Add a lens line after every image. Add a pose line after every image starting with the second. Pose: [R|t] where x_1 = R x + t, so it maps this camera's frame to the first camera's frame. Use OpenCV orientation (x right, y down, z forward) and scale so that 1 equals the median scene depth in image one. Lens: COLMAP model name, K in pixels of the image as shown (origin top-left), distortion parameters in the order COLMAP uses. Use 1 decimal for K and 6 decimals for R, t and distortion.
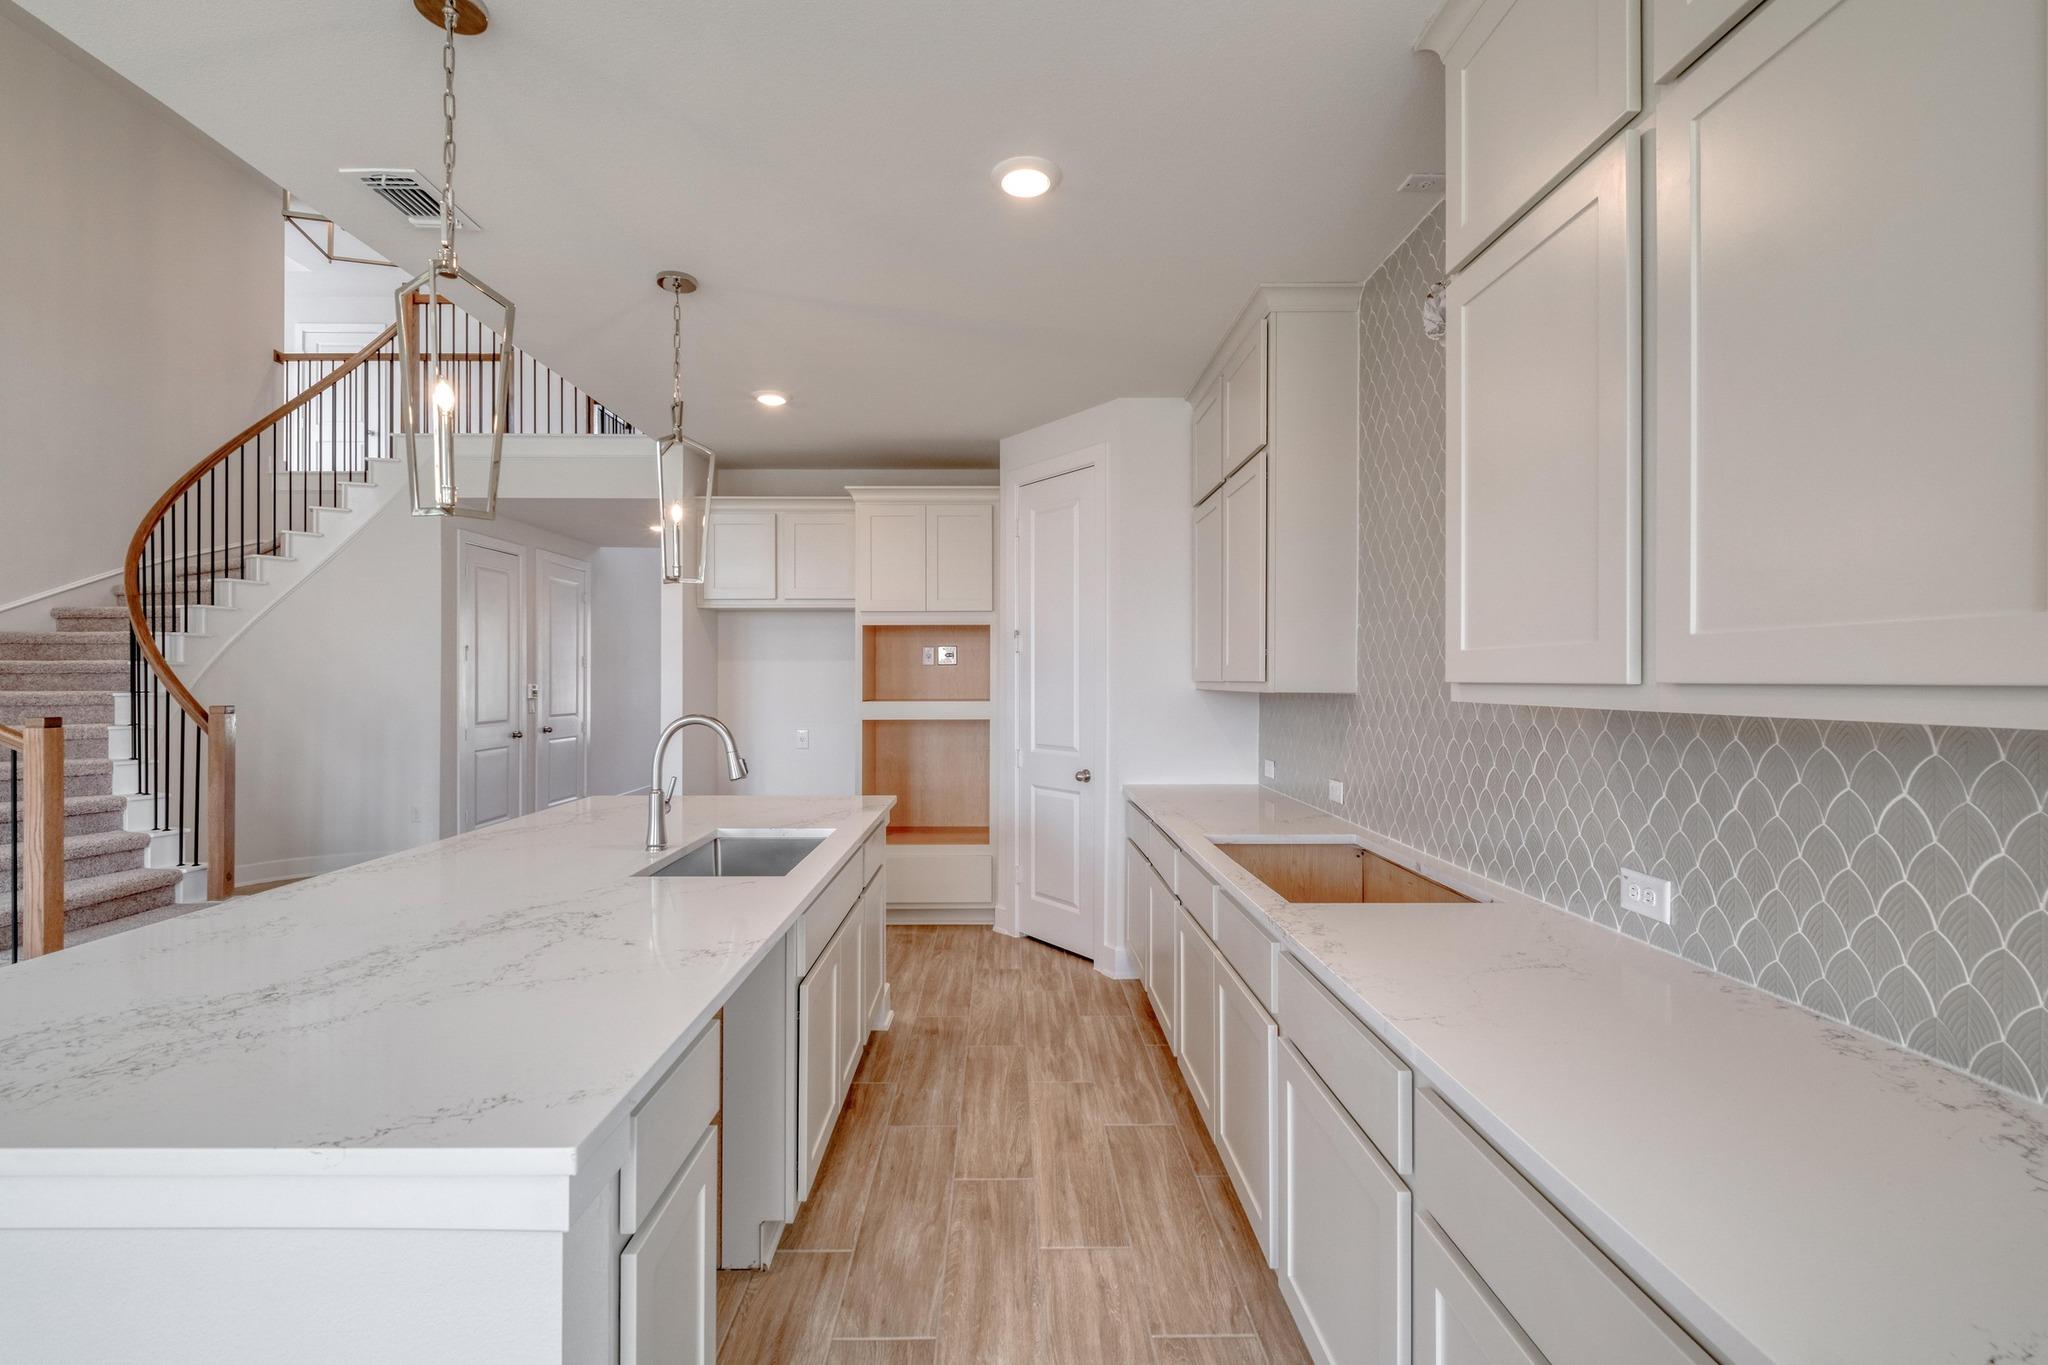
lens RADIAL K [[883.9, 0, 1010.4], [0, 883.9, 673.0], [0, 0, 1]] dist [0.009998, -0.005559]
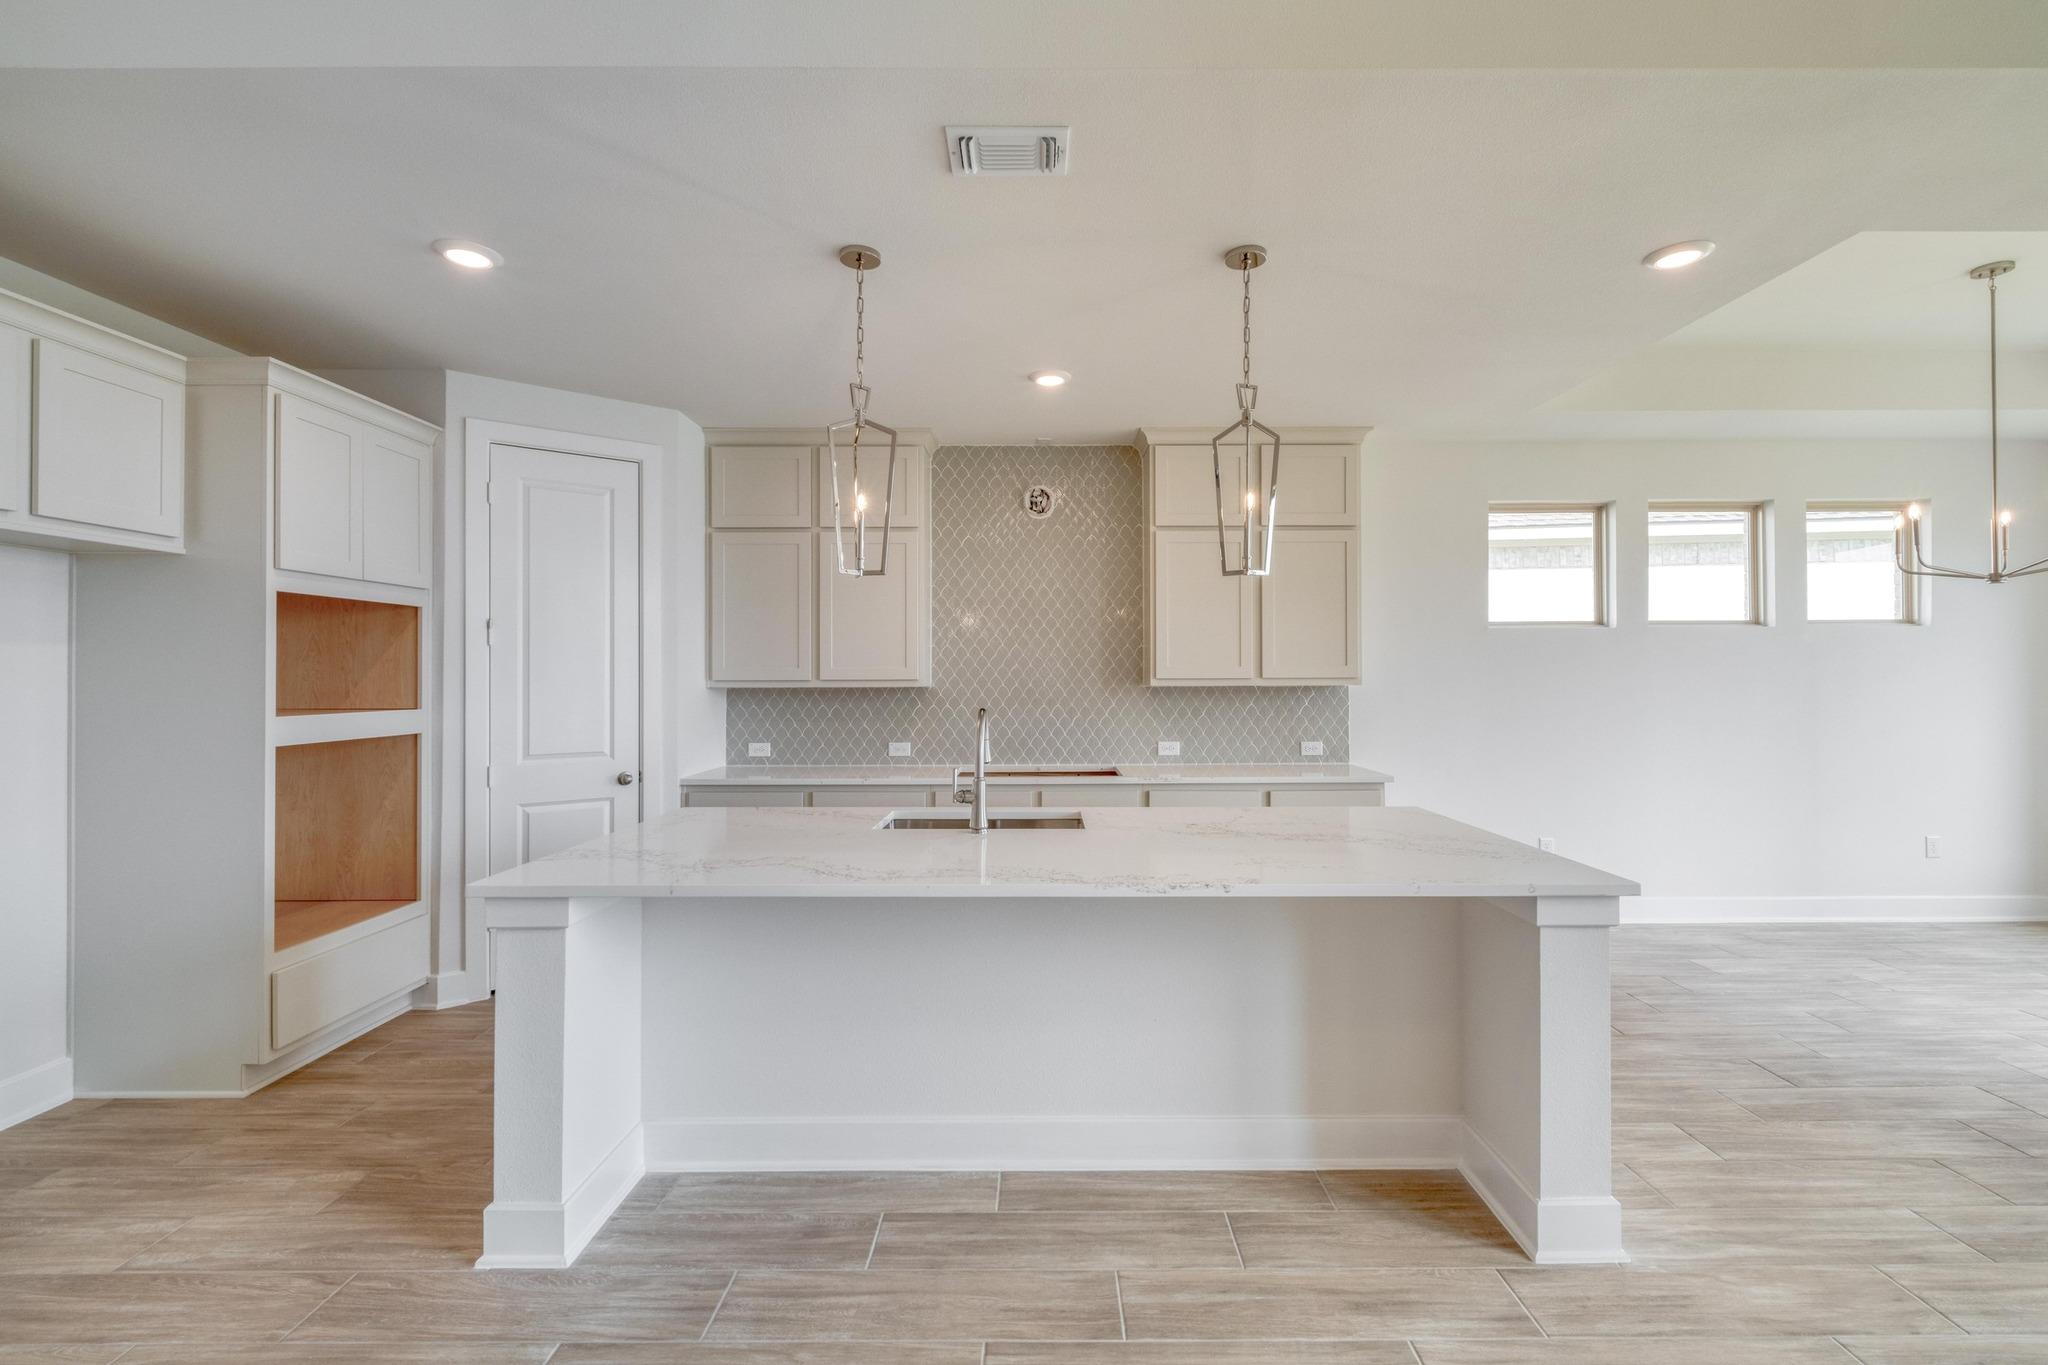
lens RADIAL K [[883.9, 0, 1045.7], [0, 883.9, 672.8], [0, 0, 1]] dist [0.009998, -0.005559]
pose [[0.004260, 0.007547, 0.999962, -0.929260], [-0.003034, 0.999967, -0.007534, 0.006260], [-0.999986, -0.003002, 0.004283, 0.565211]]
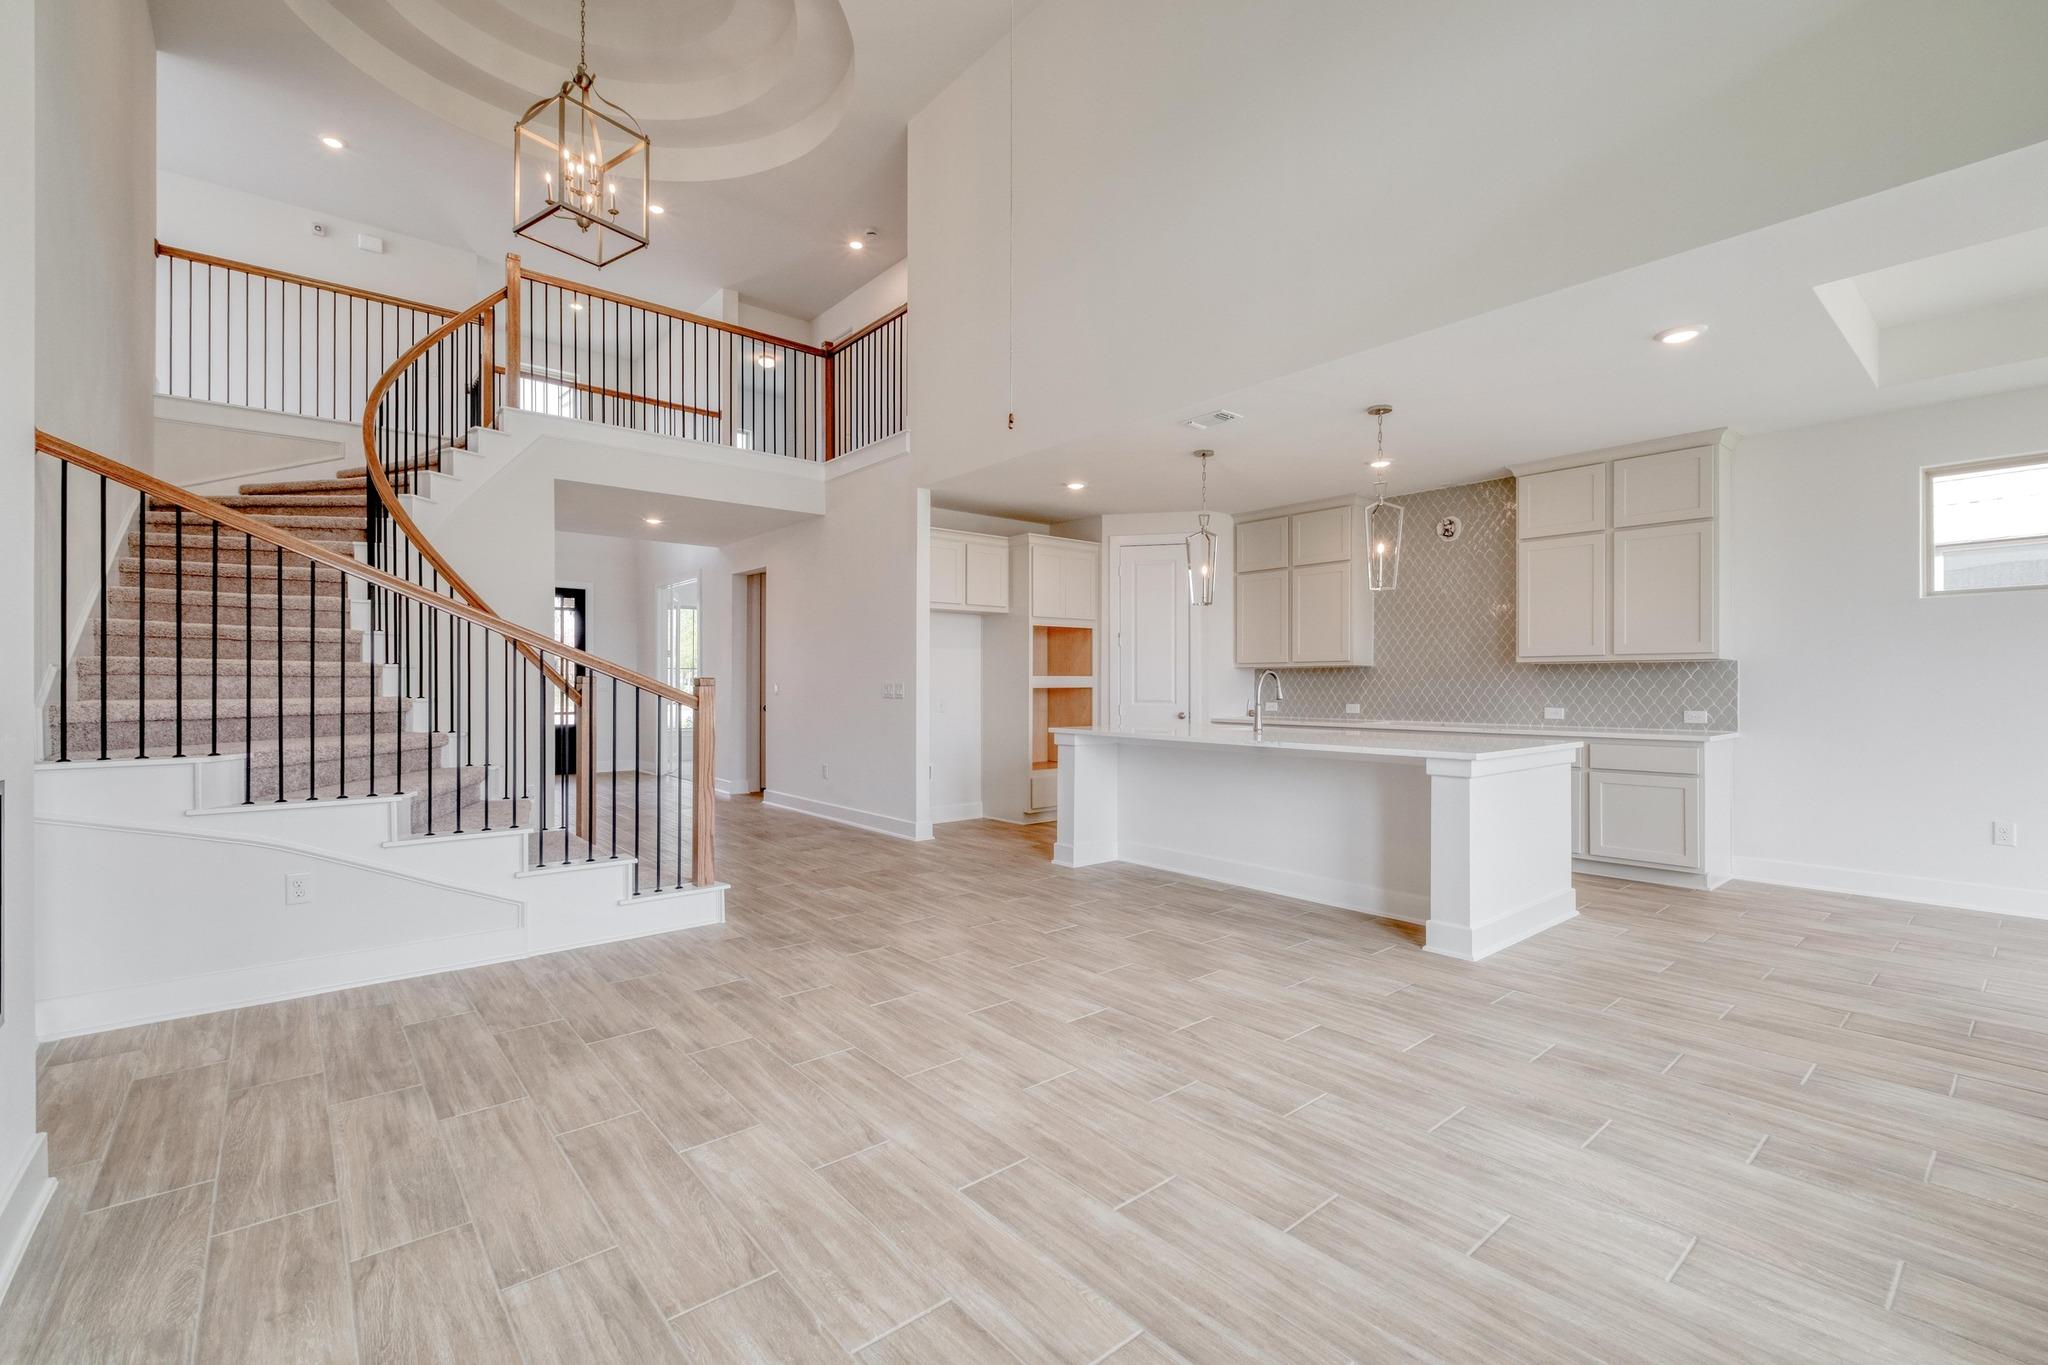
lens RADIAL K [[883.9, 0, 1027.2], [0, 883.9, 682.6], [0, 0, 1]] dist [0.009998, -0.005559]
pose [[0.768543, 0.001363, 0.639797, -1.371327], [-0.004304, 0.999986, 0.003039, 0.047172], [-0.639784, -0.005089, 0.768538, -0.185829]]
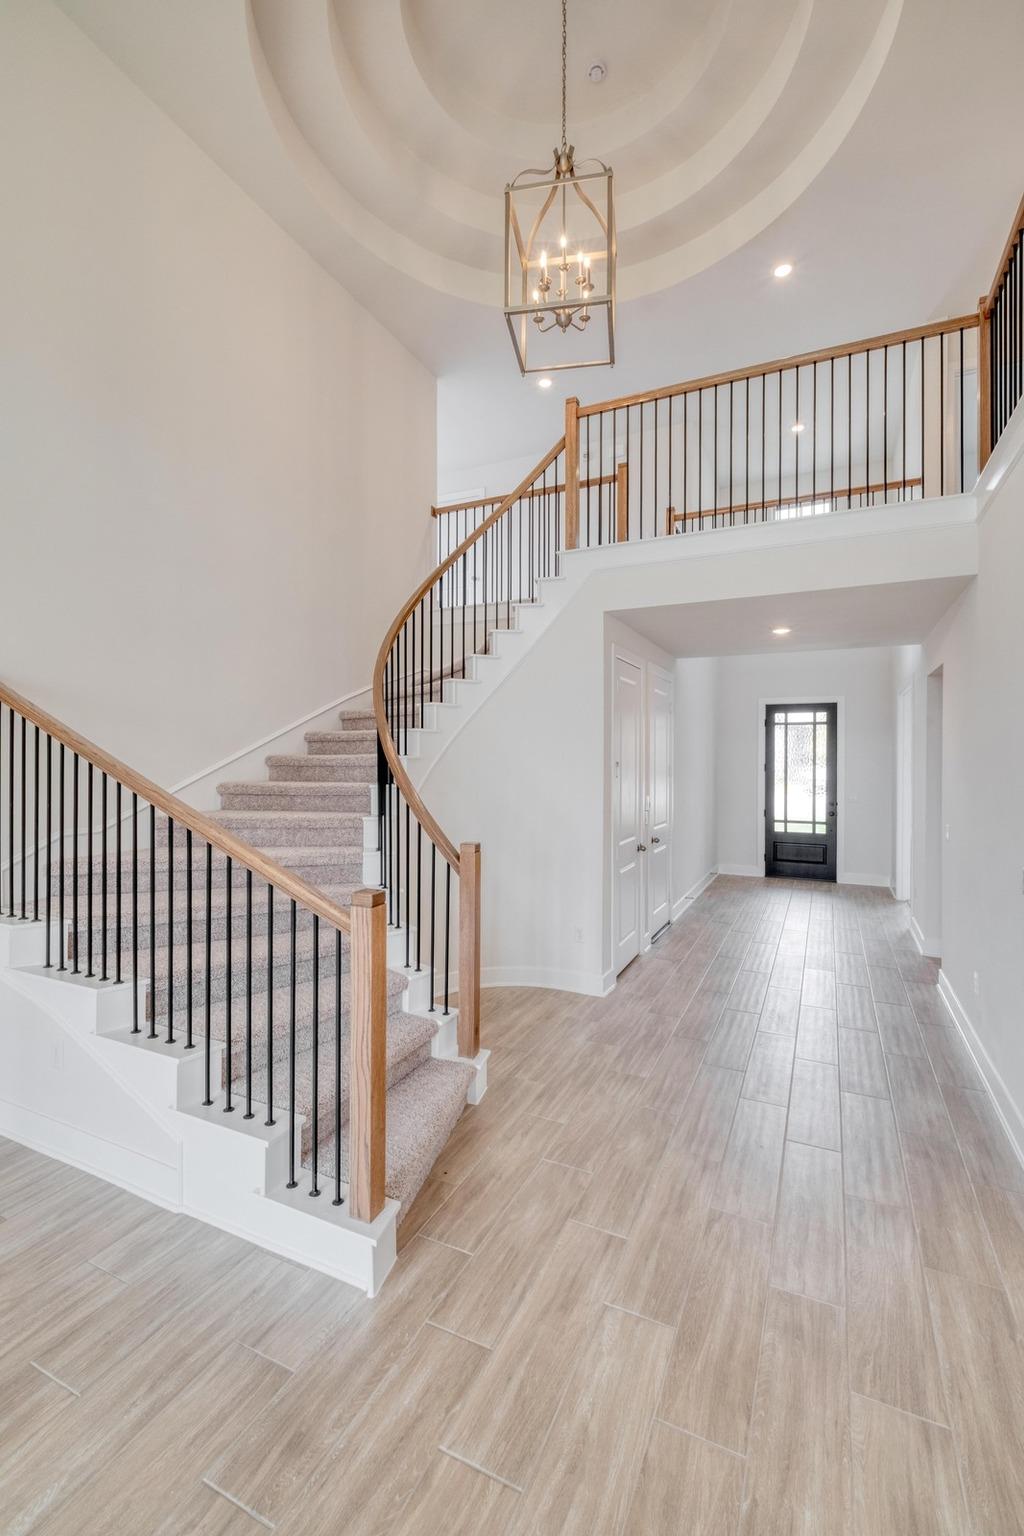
lens RADIAL K [[662.9, 0, 505.4], [0, 662.9, 755.1], [0, 0, 1]] dist [0.009998, -0.005559]
pose [[0.896307, 0.003401, -0.443422, -0.659694], [-0.003622, 0.999993, 0.000348, -0.060937], [0.443420, 0.001294, 0.896313, 0.472216]]
